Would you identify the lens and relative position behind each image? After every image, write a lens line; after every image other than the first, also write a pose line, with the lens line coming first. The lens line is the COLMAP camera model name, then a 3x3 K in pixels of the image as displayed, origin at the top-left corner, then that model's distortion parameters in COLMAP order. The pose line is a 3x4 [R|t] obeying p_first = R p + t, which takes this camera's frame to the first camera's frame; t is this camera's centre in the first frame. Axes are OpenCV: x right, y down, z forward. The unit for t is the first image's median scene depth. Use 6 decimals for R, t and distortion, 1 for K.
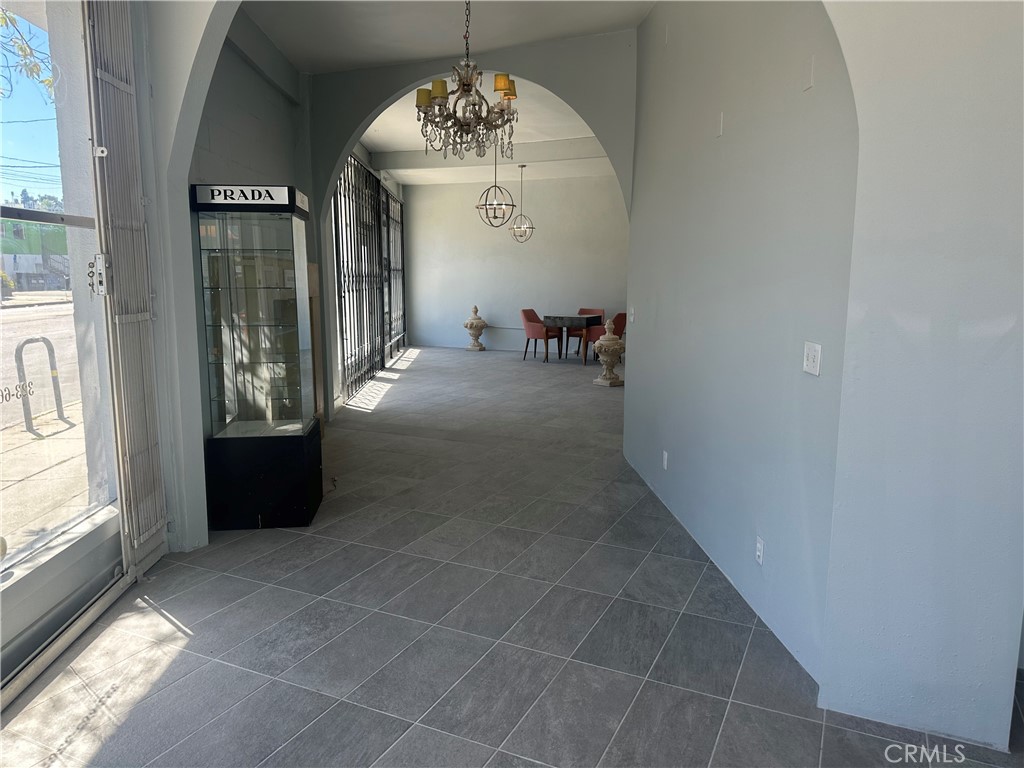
lens RADIAL K [[722.8, 0, 515.0], [0, 722.8, 377.8], [0, 0, 1]] dist [0.064455, -0.066907]
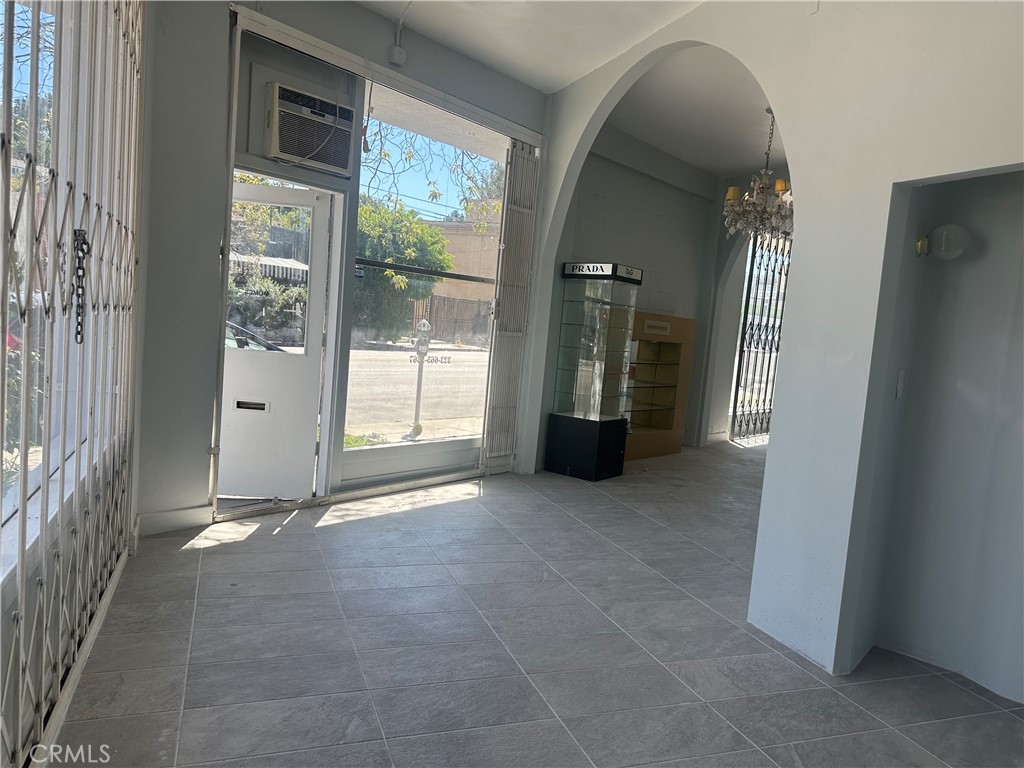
lens RADIAL K [[722.8, 0, 519.5], [0, 722.8, 388.4], [0, 0, 1]] dist [0.064455, -0.066907]
pose [[0.727003, 0.119236, -0.676202, 0.651779], [-0.177366, 0.983995, -0.017181, 0.069254], [0.663331, 0.132426, 0.736516, -0.264956]]
